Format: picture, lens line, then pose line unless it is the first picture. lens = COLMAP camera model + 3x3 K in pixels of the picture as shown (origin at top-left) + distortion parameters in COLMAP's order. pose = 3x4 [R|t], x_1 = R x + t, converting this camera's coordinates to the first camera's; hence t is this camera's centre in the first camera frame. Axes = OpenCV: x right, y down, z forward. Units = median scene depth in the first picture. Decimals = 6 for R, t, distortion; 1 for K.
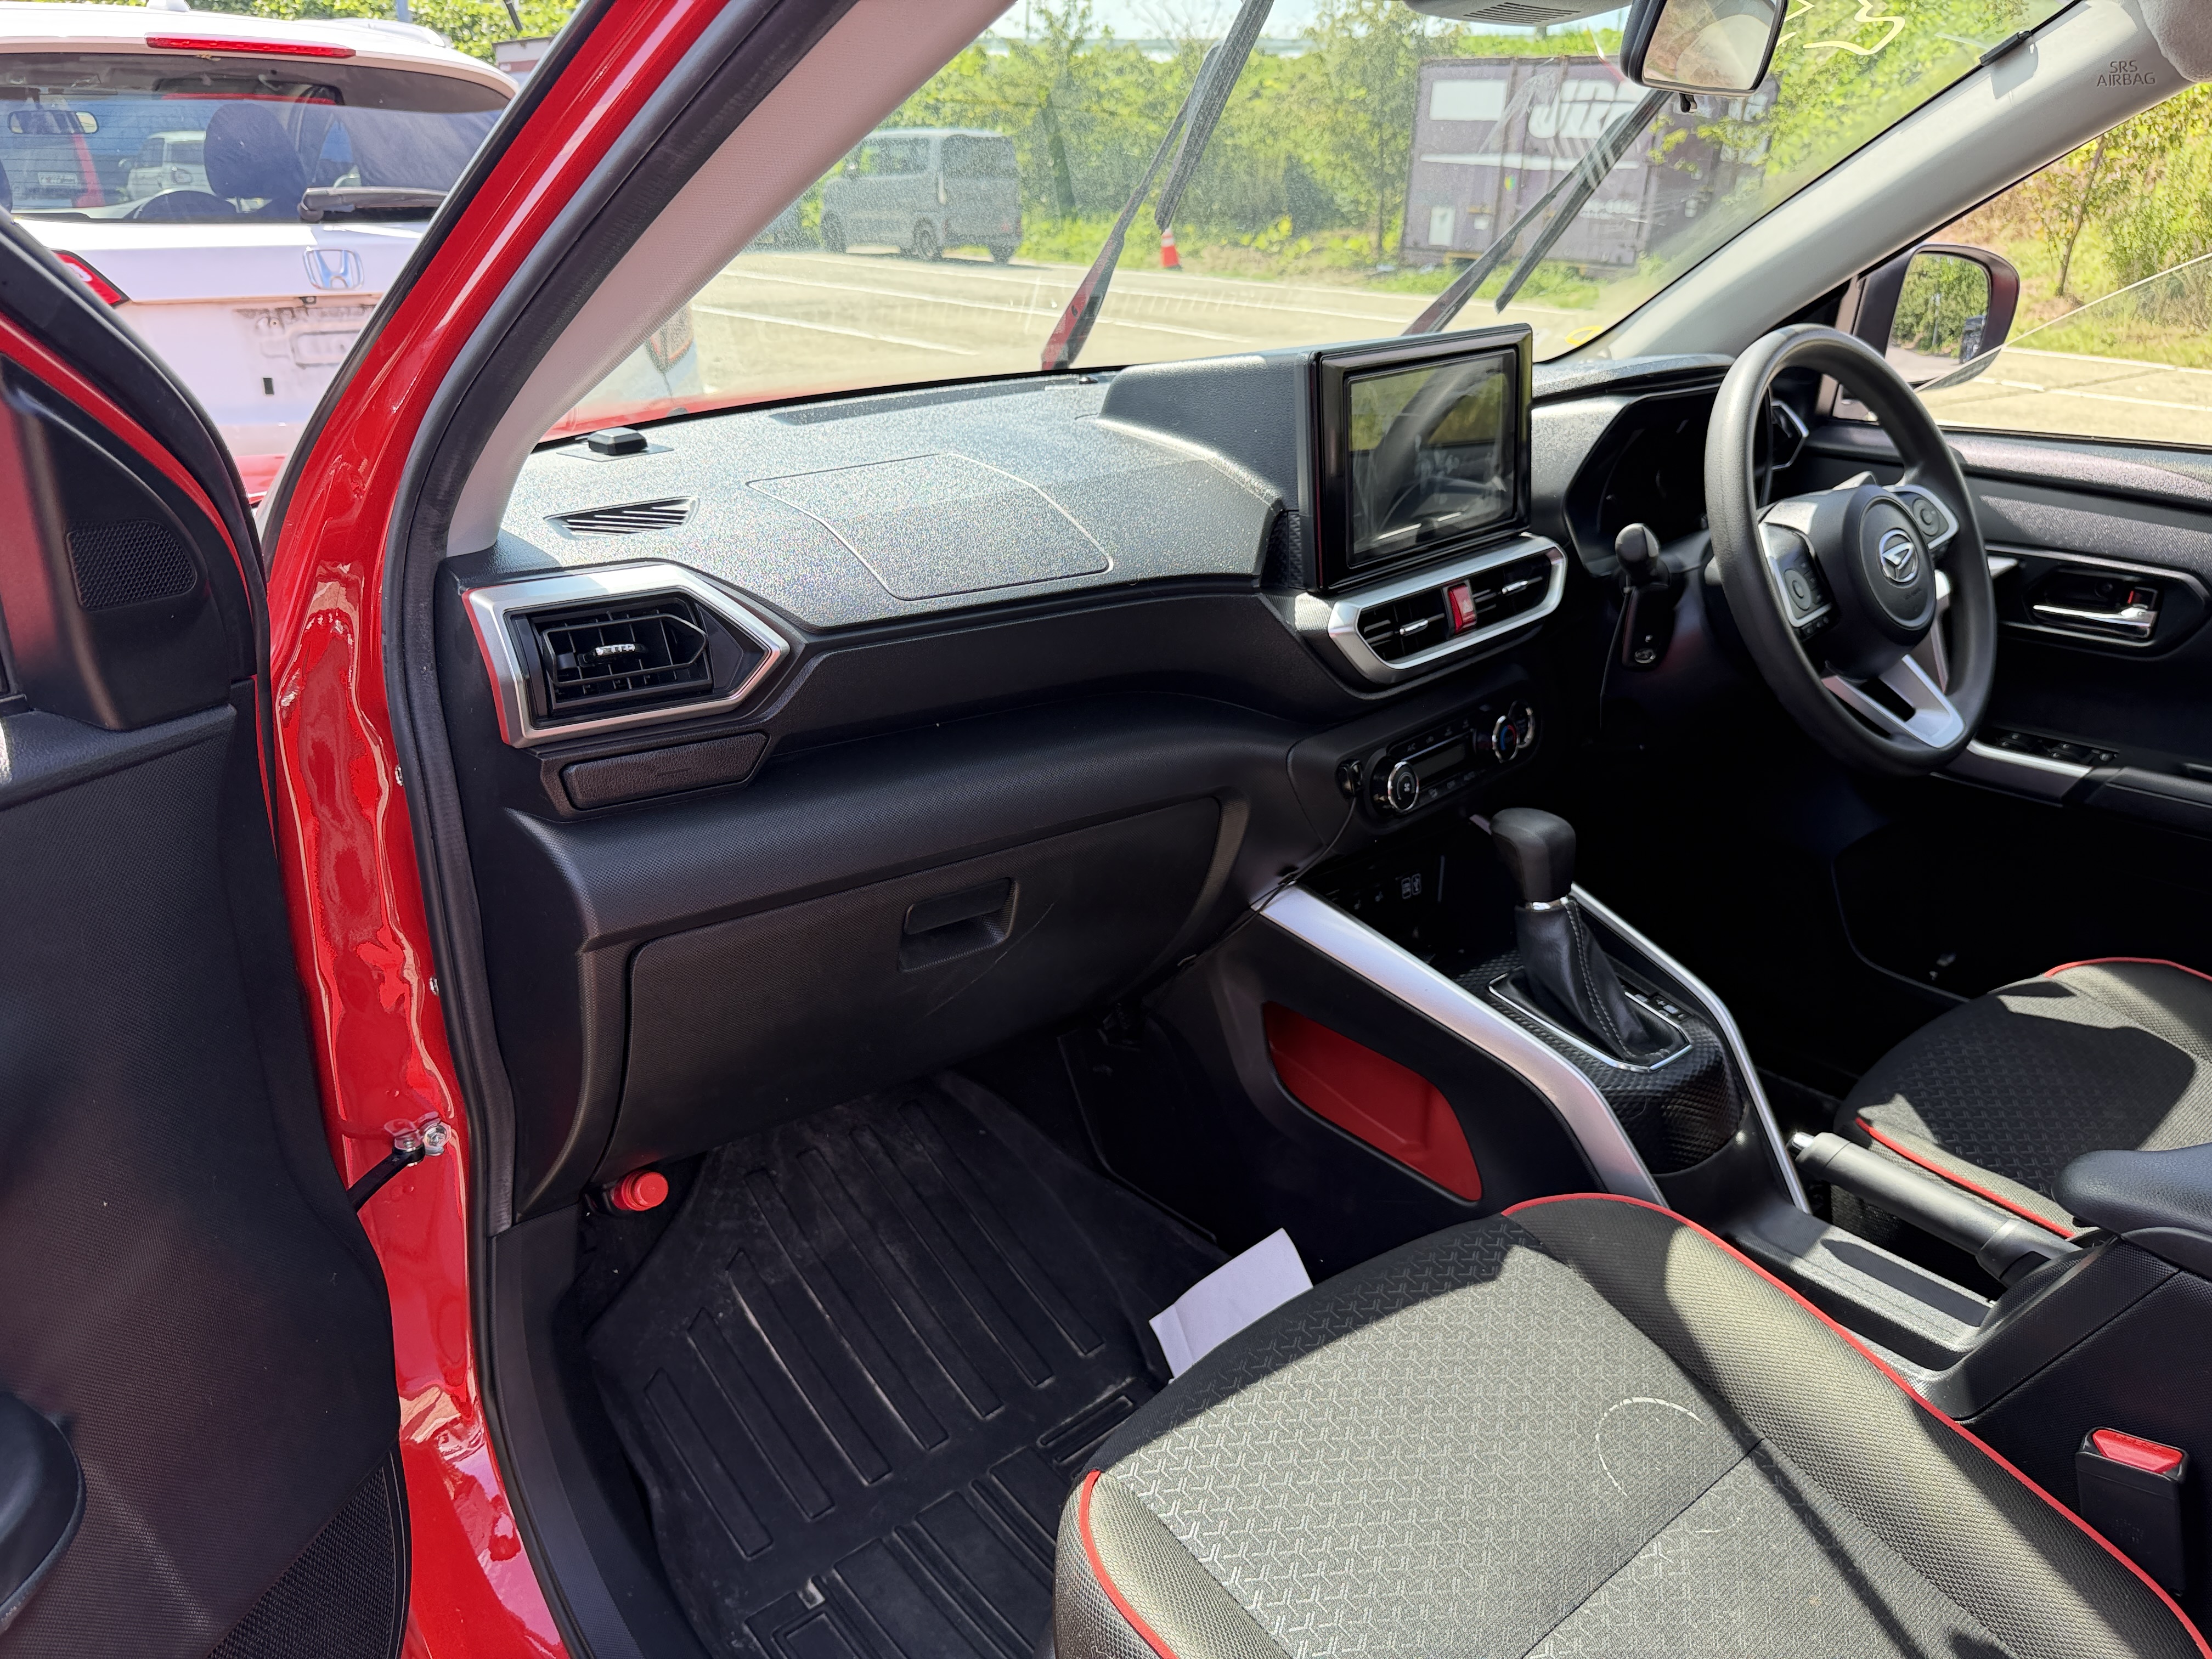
lens RADIAL K [[1557.6, 0, 1117.2], [0, 1557.6, 825.6], [0, 0, 1]] dist [0.085613, -0.141433]
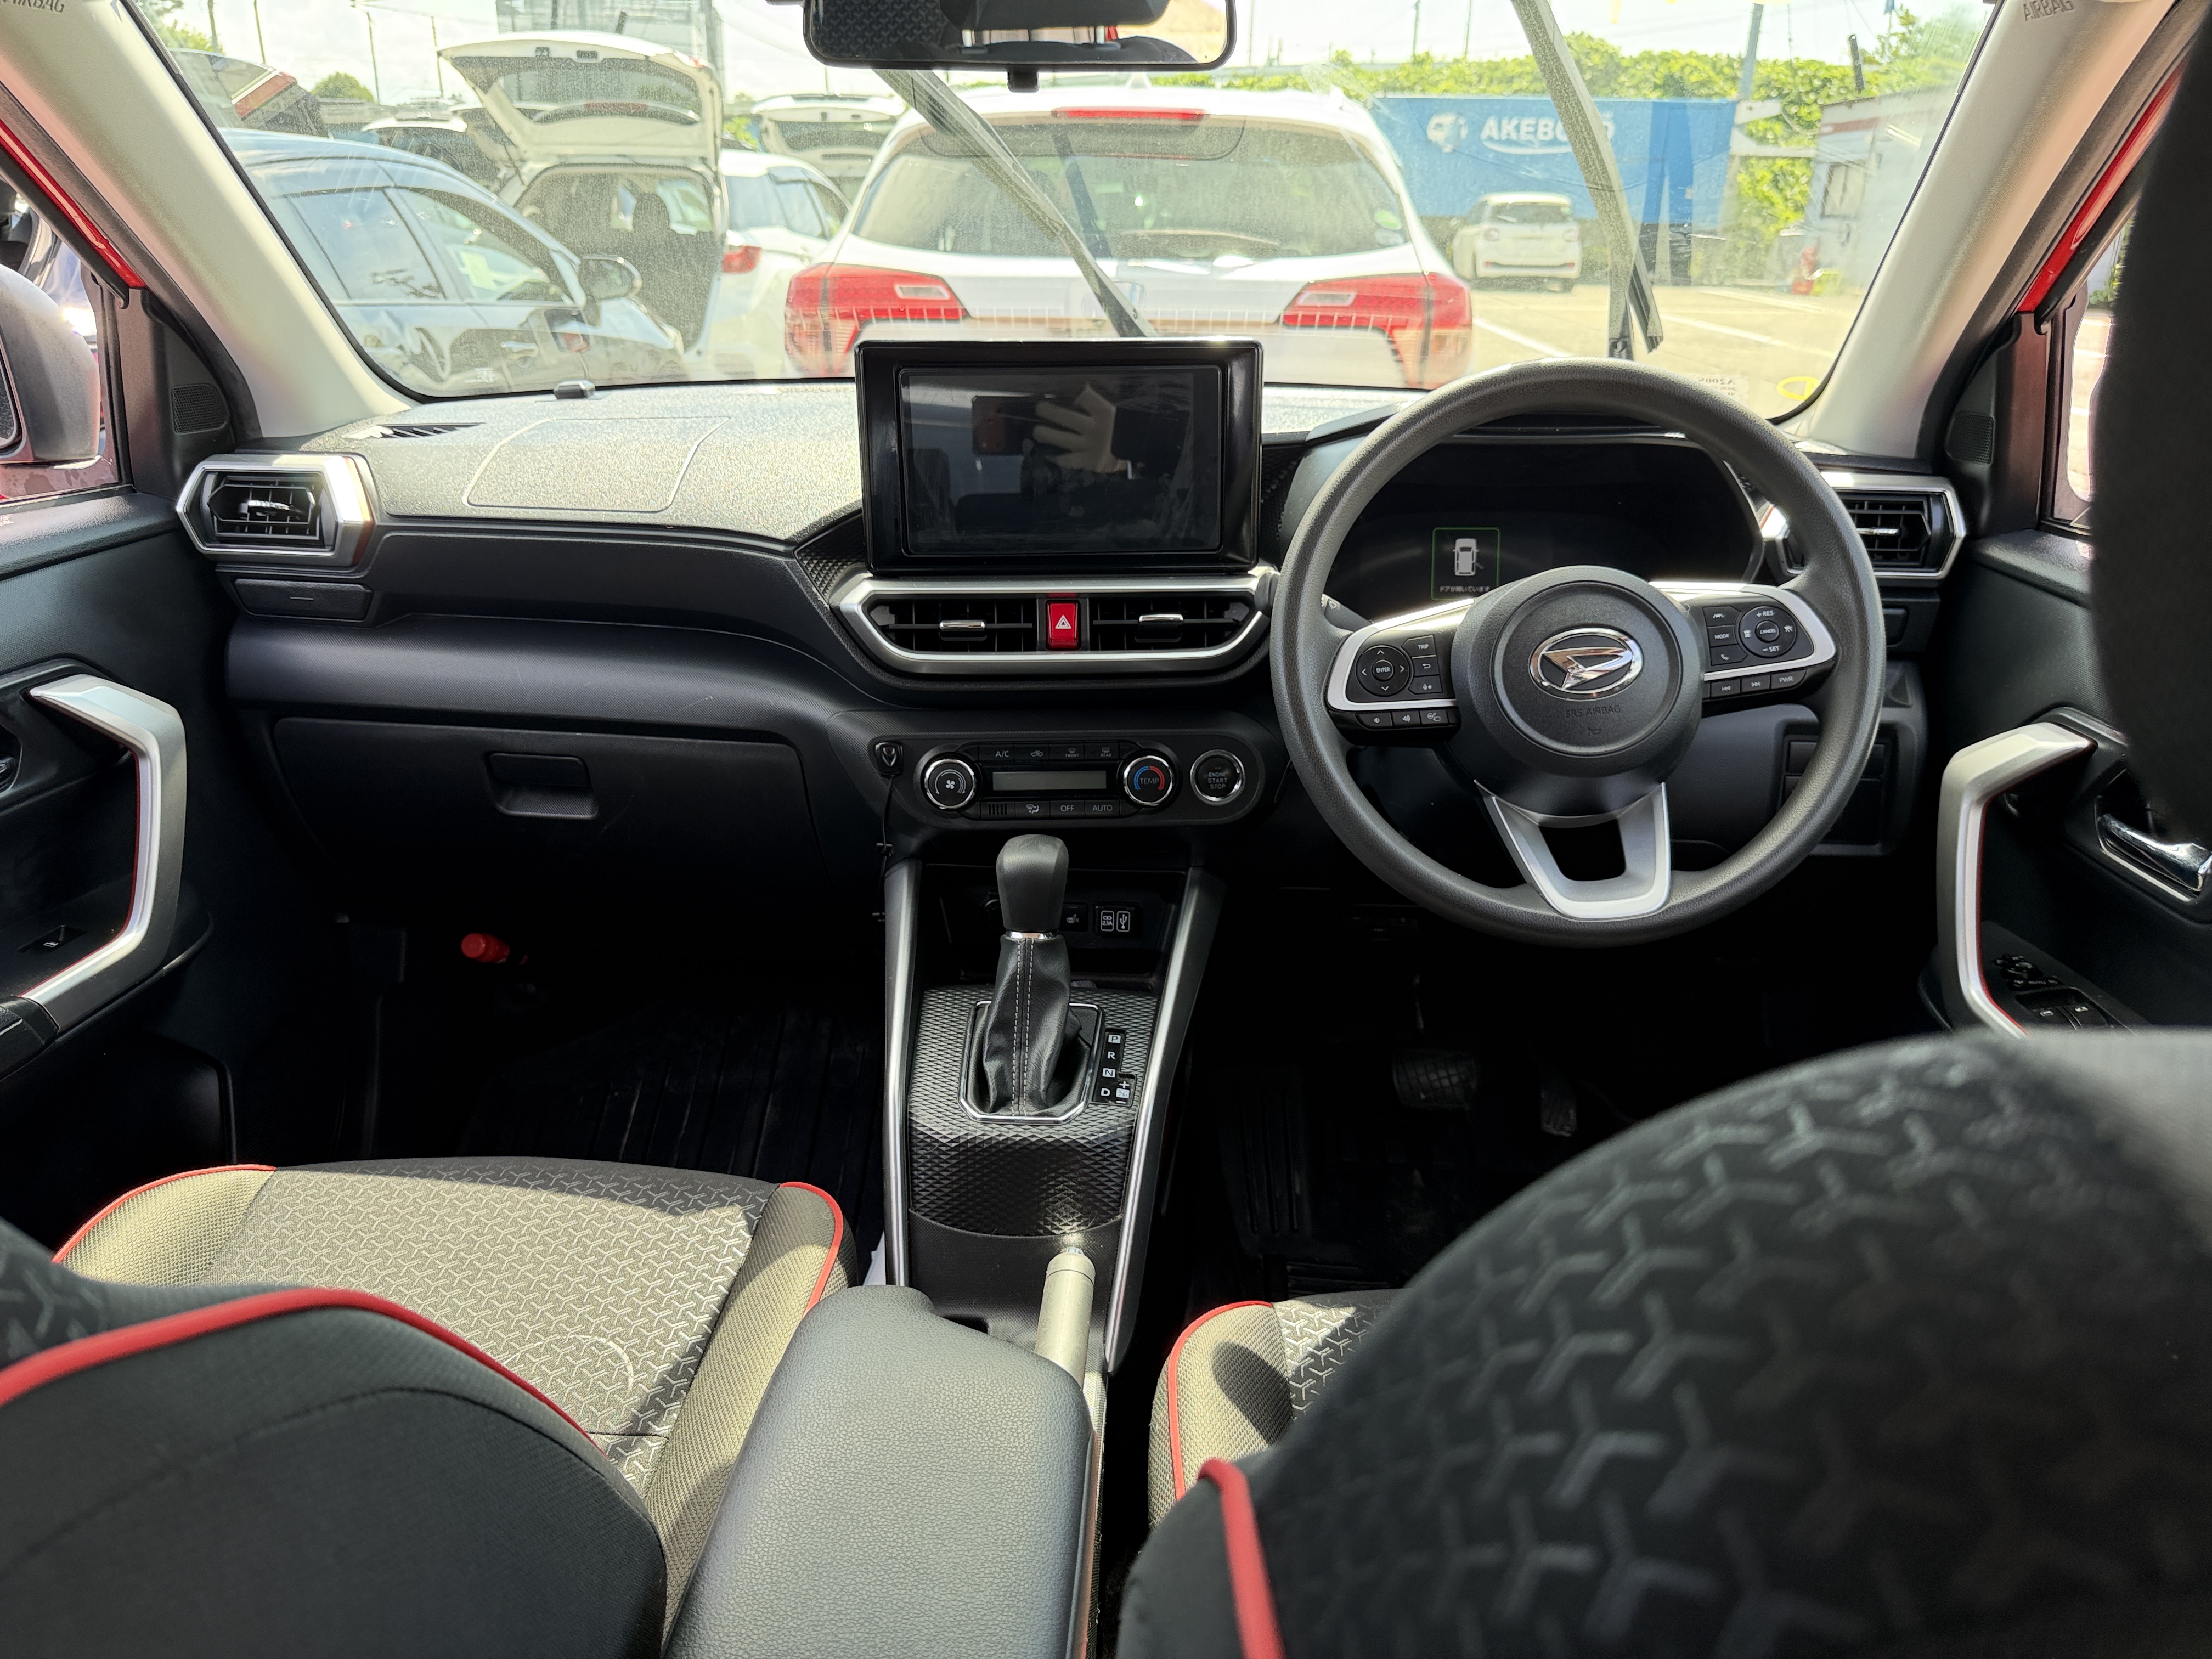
lens RADIAL K [[1557.6, 0, 1117.2], [0, 1557.6, 825.6], [0, 0, 1]] dist [0.085613, -0.141433]
pose [[0.708336, 0.239591, -0.663970, 0.976265], [-0.262933, 0.962498, 0.066811, -0.098261], [0.655077, 0.127256, 0.744768, 0.343602]]
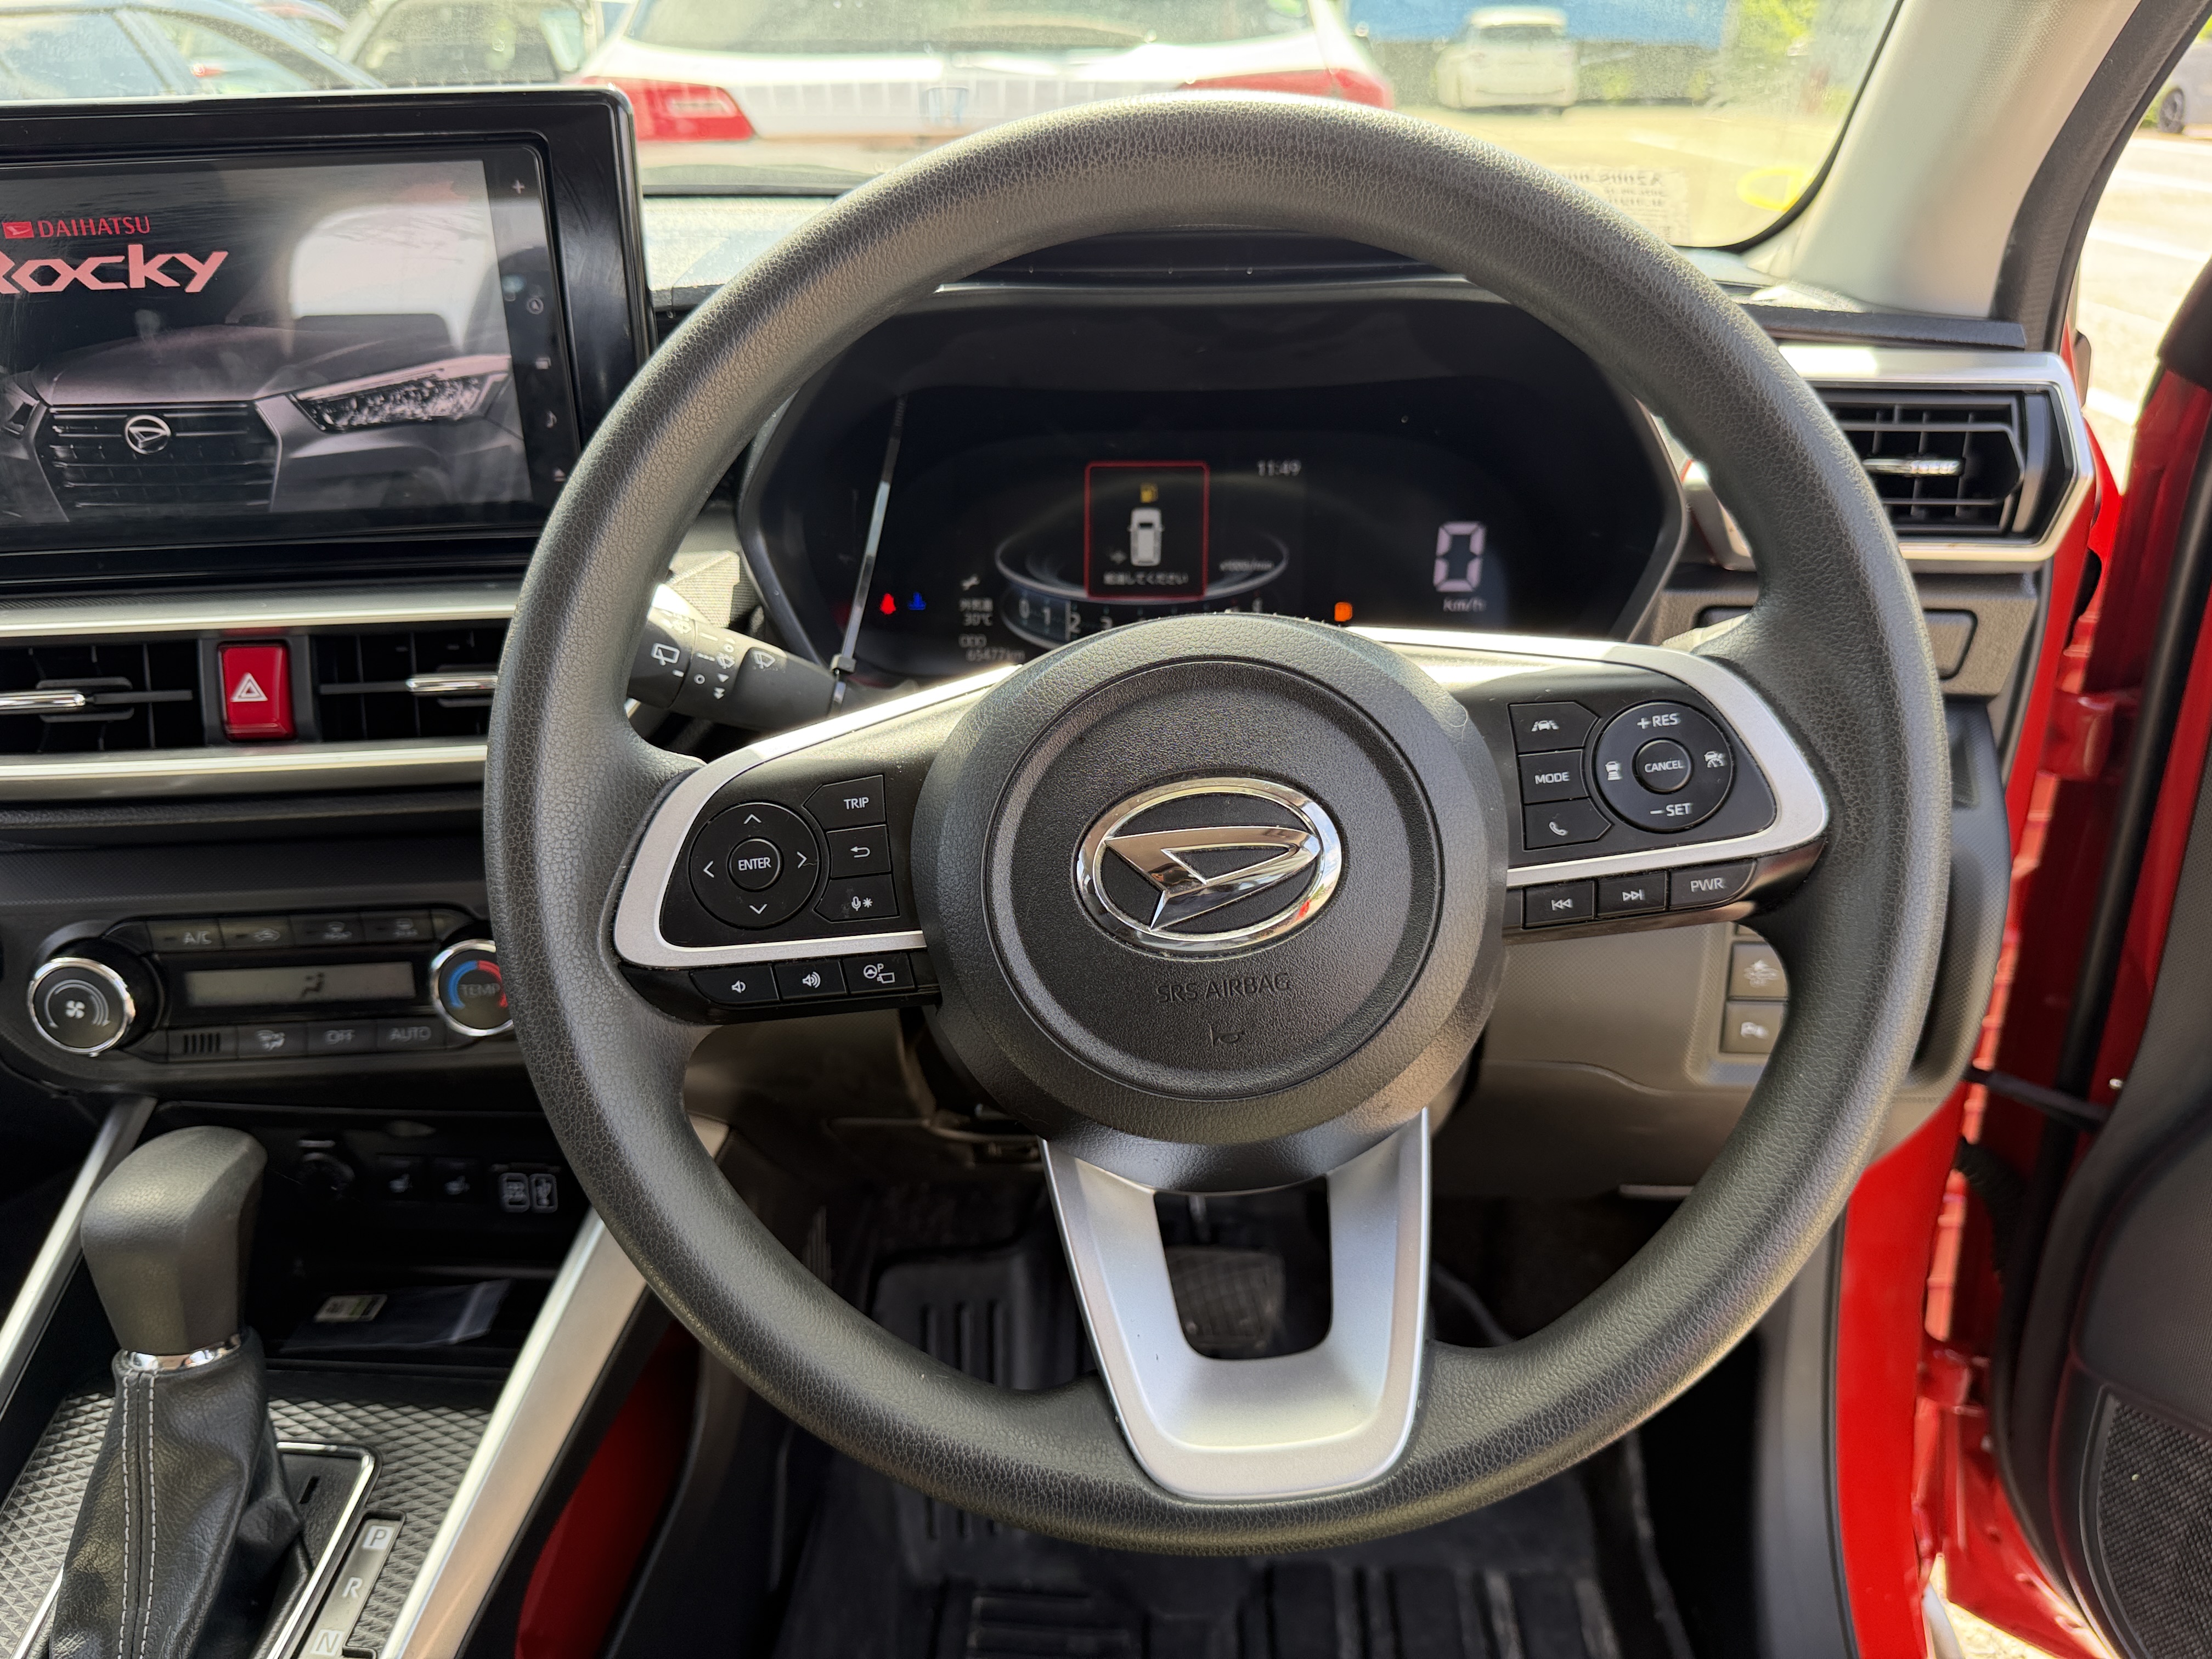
lens RADIAL K [[1557.6, 0, 1117.2], [0, 1557.6, 825.6], [0, 0, 1]] dist [0.085613, -0.141433]
pose [[0.719167, 0.283595, -0.634329, 0.769532], [-0.243252, 0.957904, 0.152473, -0.247754], [0.650867, 0.044648, 0.757878, 0.859996]]
